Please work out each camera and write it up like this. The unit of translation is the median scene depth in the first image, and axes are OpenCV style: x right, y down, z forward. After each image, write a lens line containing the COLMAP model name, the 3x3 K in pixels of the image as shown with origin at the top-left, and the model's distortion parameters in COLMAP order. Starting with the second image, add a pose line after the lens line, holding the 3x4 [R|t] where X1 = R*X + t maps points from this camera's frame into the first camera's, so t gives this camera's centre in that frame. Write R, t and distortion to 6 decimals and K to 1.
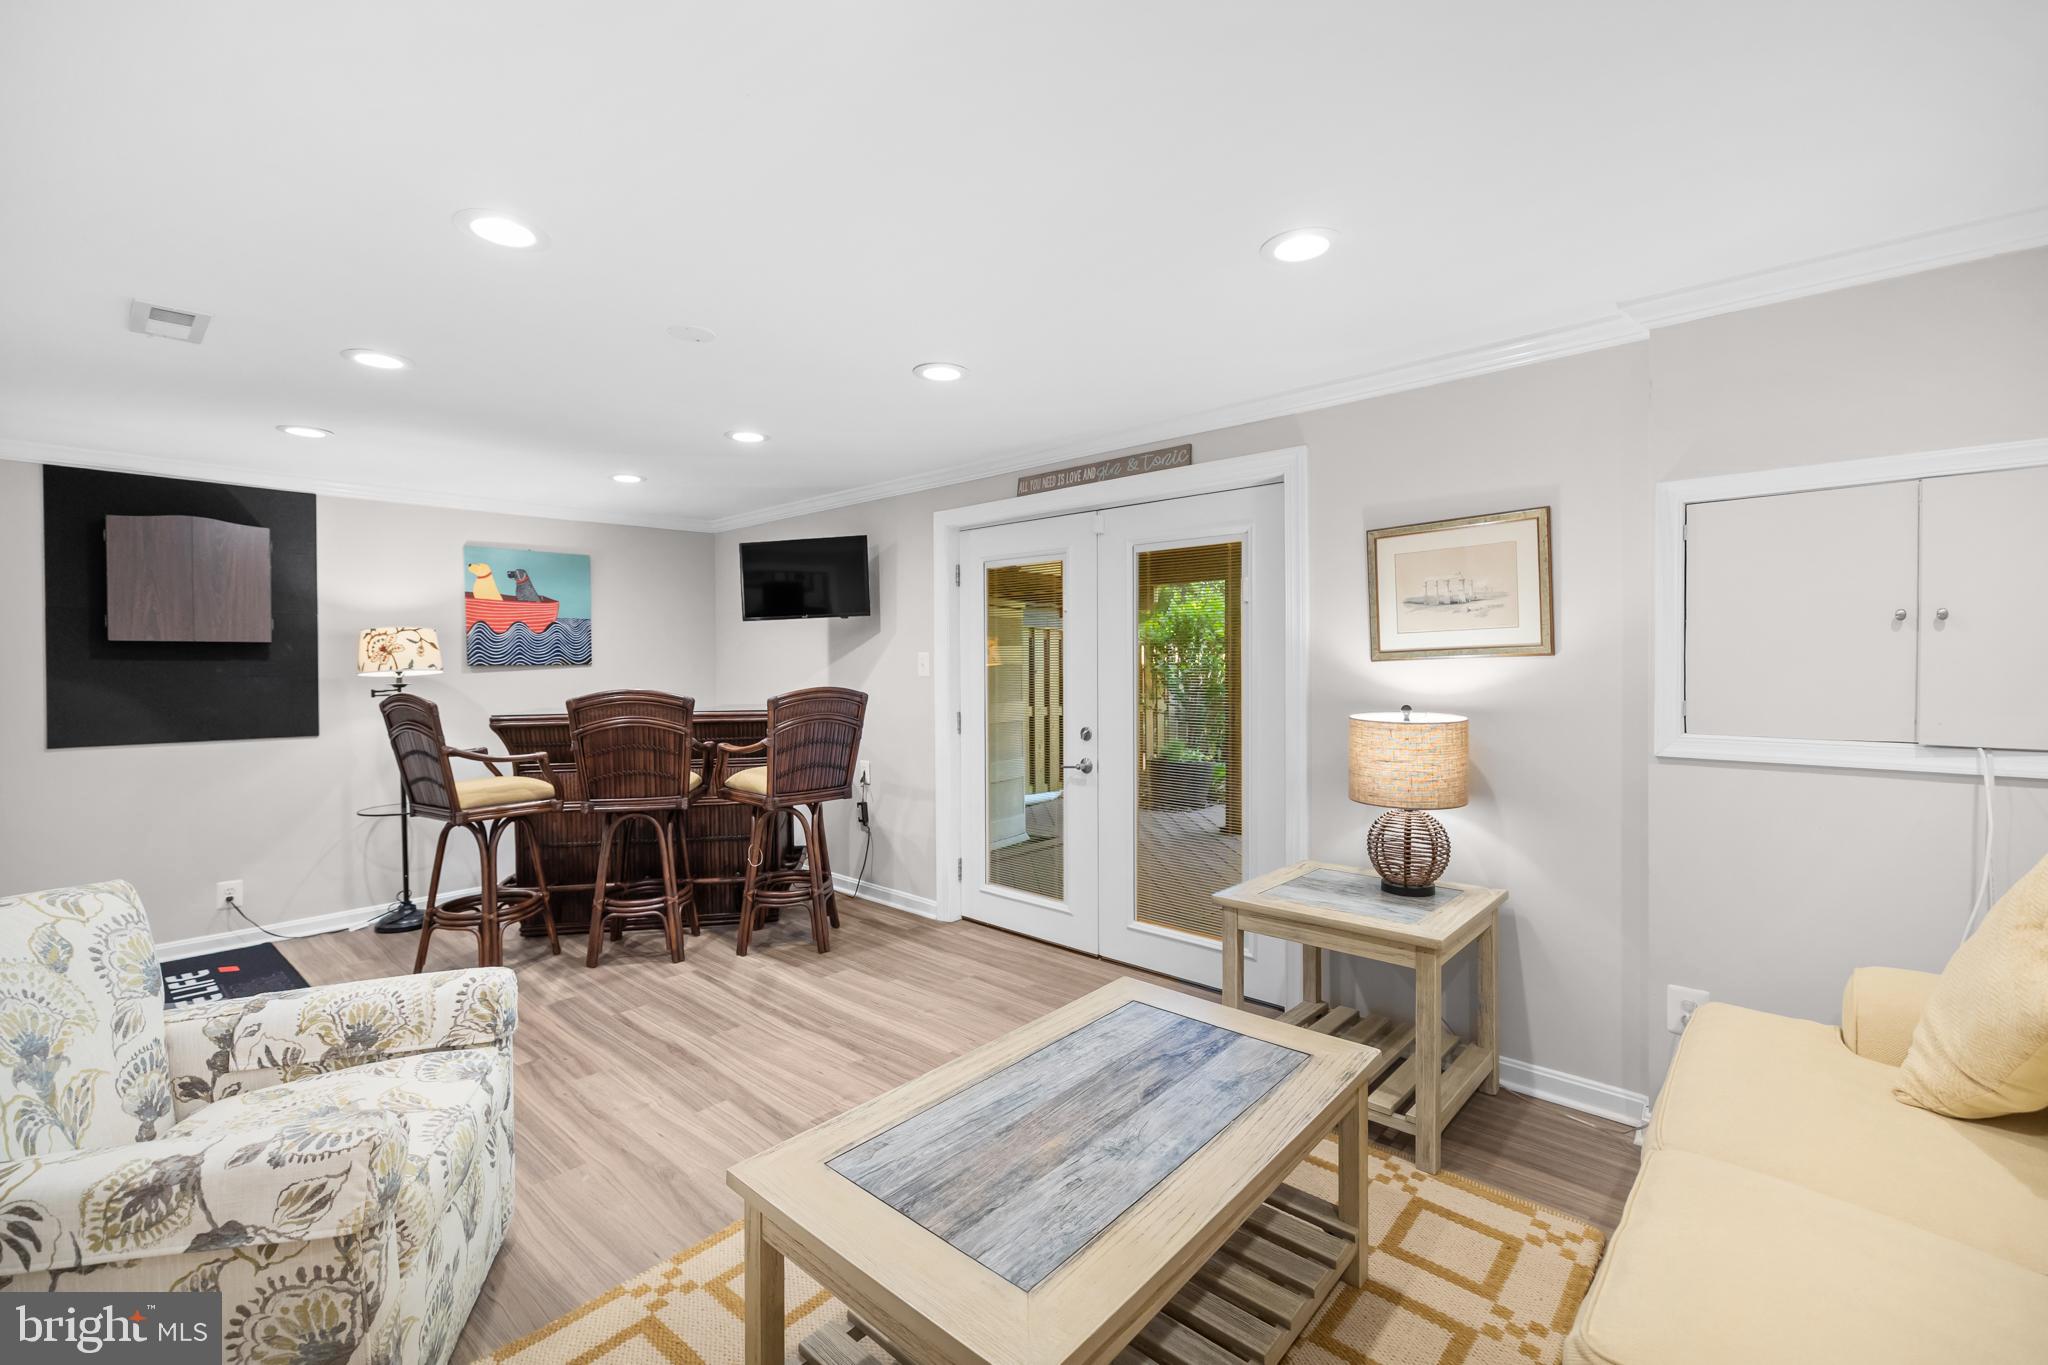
lens RADIAL K [[870.9, 0, 1023.1], [0, 870.9, 672.1], [0, 0, 1]] dist [0.002751, 0.000041]
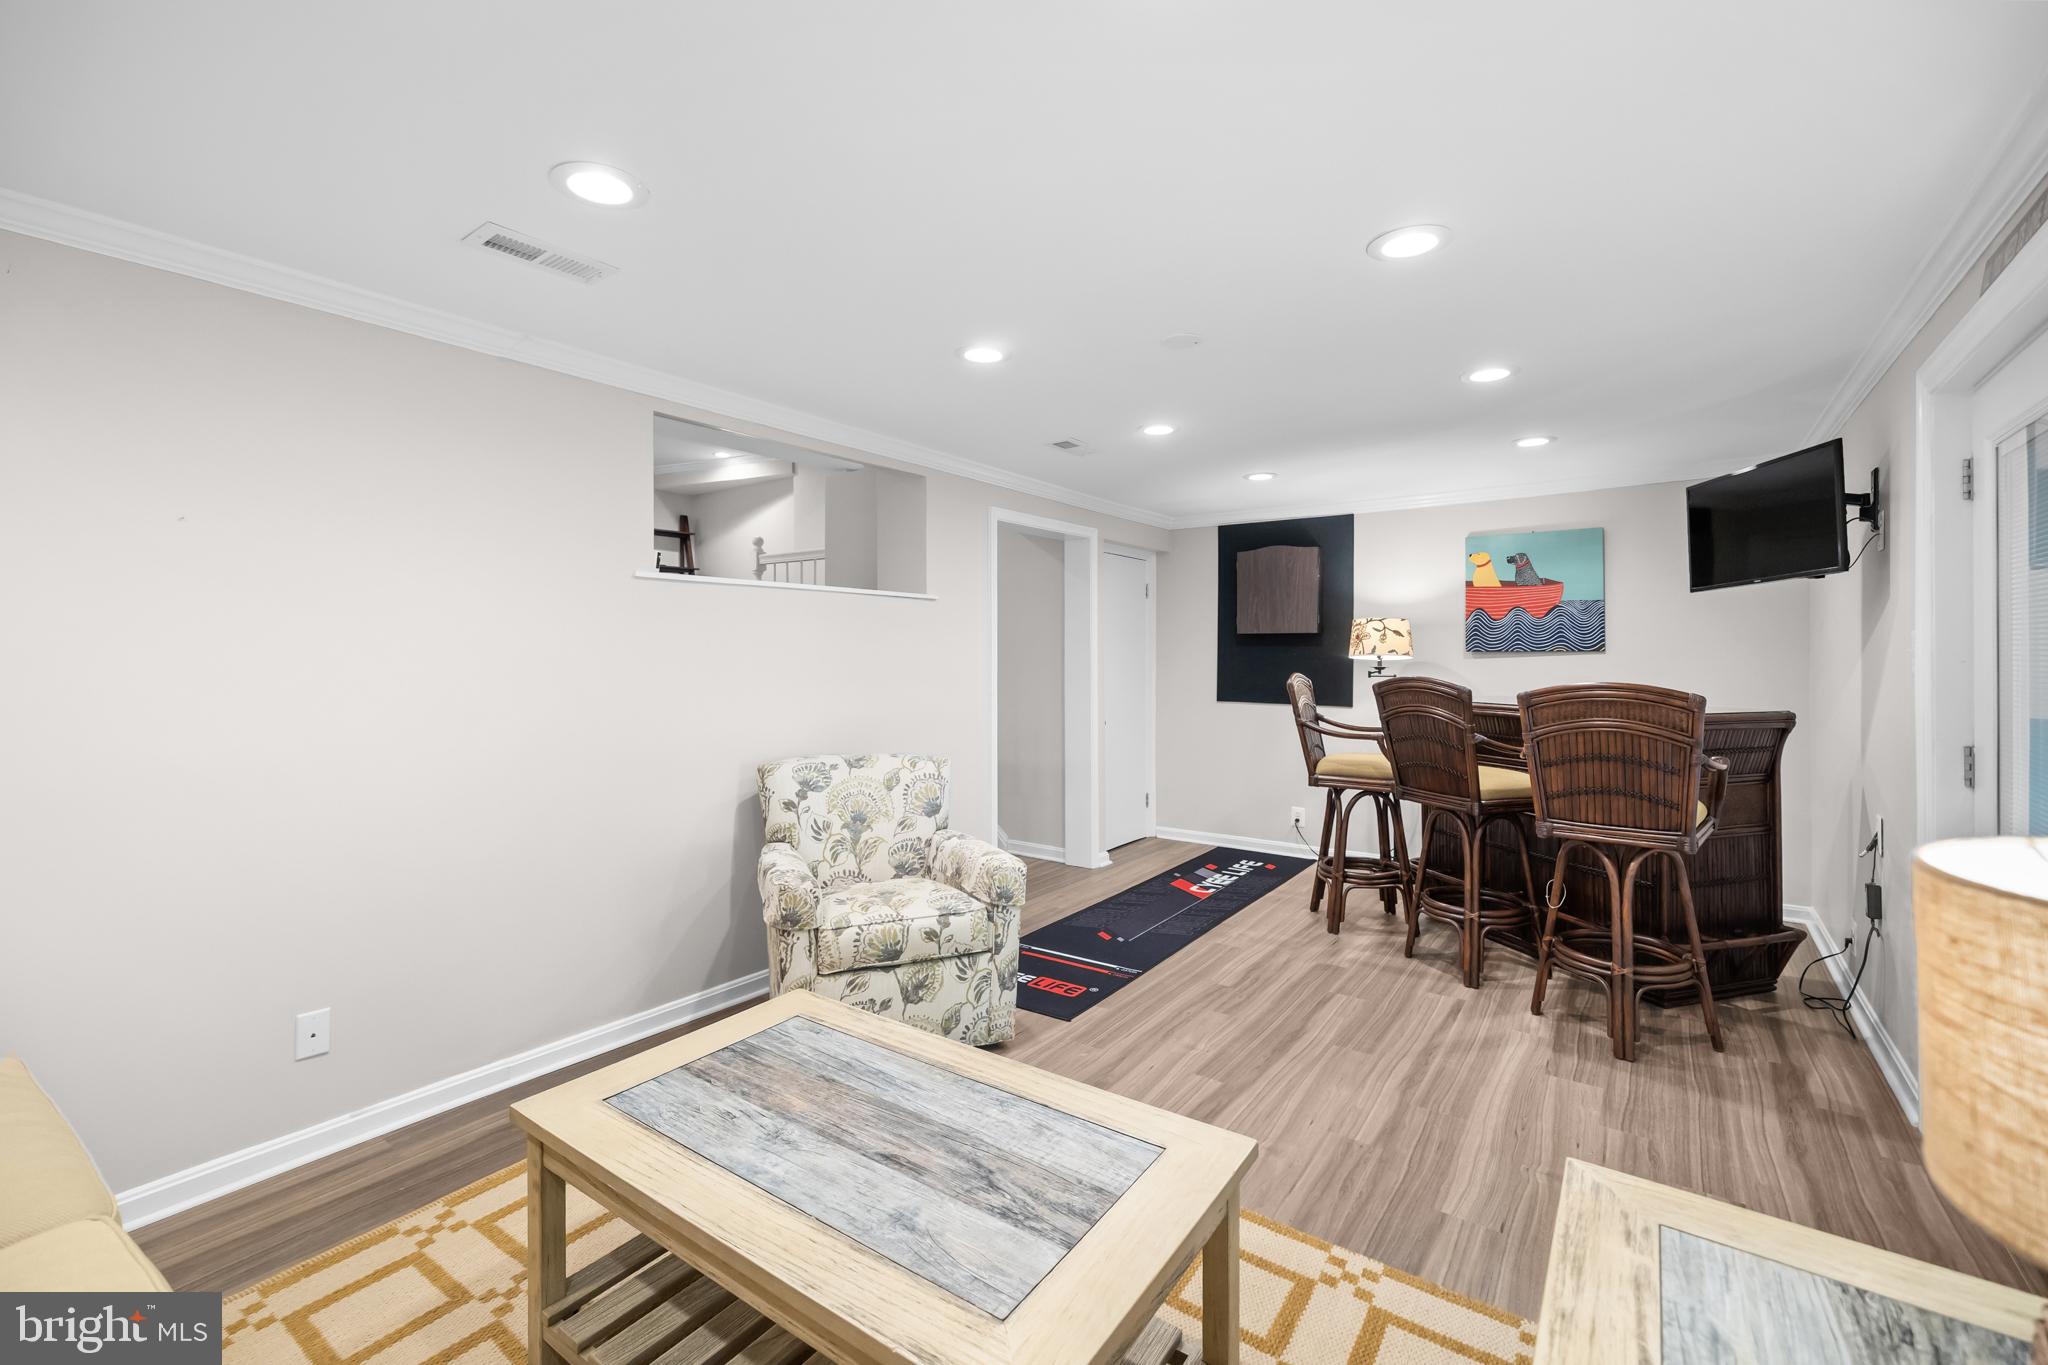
lens RADIAL K [[870.9, 0, 1029.6], [0, 870.9, 642.3], [0, 0, 1]] dist [0.002751, 0.000041]
pose [[0.103932, -0.007803, -0.994554, 0.455893], [-0.012811, 0.999876, -0.009184, -0.002825], [0.994502, 0.013696, 0.103819, 0.476429]]
